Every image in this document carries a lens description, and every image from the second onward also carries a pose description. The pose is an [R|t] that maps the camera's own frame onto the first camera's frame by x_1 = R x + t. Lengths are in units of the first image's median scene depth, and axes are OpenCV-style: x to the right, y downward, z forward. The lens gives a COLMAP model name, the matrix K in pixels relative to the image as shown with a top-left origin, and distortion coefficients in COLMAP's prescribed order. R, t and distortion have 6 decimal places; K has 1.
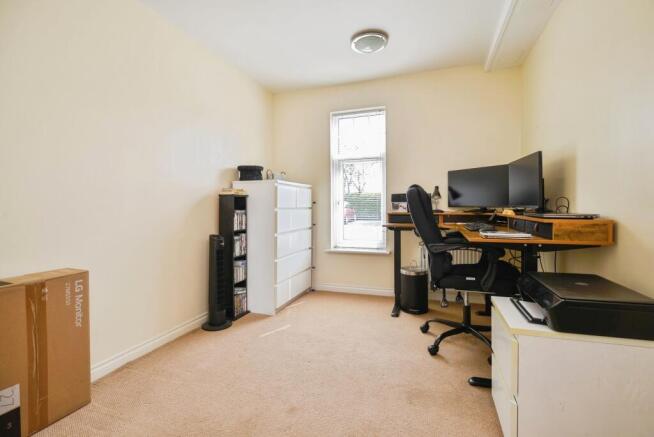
lens RADIAL K [[301.1, 0, 327.1], [0, 301.1, 208.2], [0, 0, 1]] dist [-0.011925, -0.000056]
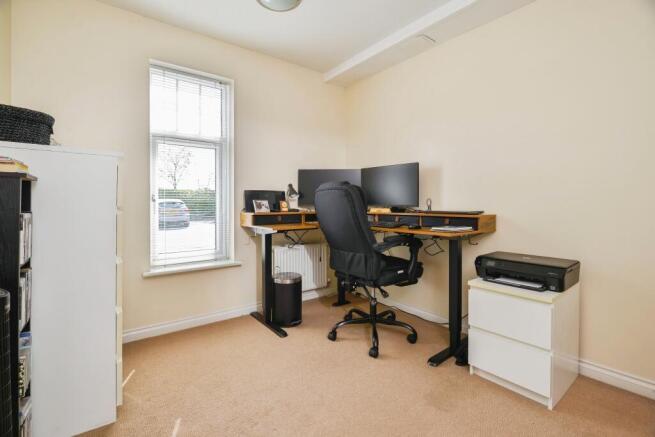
lens RADIAL K [[294.2, 0, 327.3], [0, 294.2, 203.5], [0, 0, 1]] dist [-0.011820, -0.000239]
pose [[0.548521, 0.008178, 0.836097, -0.352509], [0.001626, 0.999940, -0.010847, -0.001428], [-0.836135, 0.007309, 0.548475, 0.396745]]
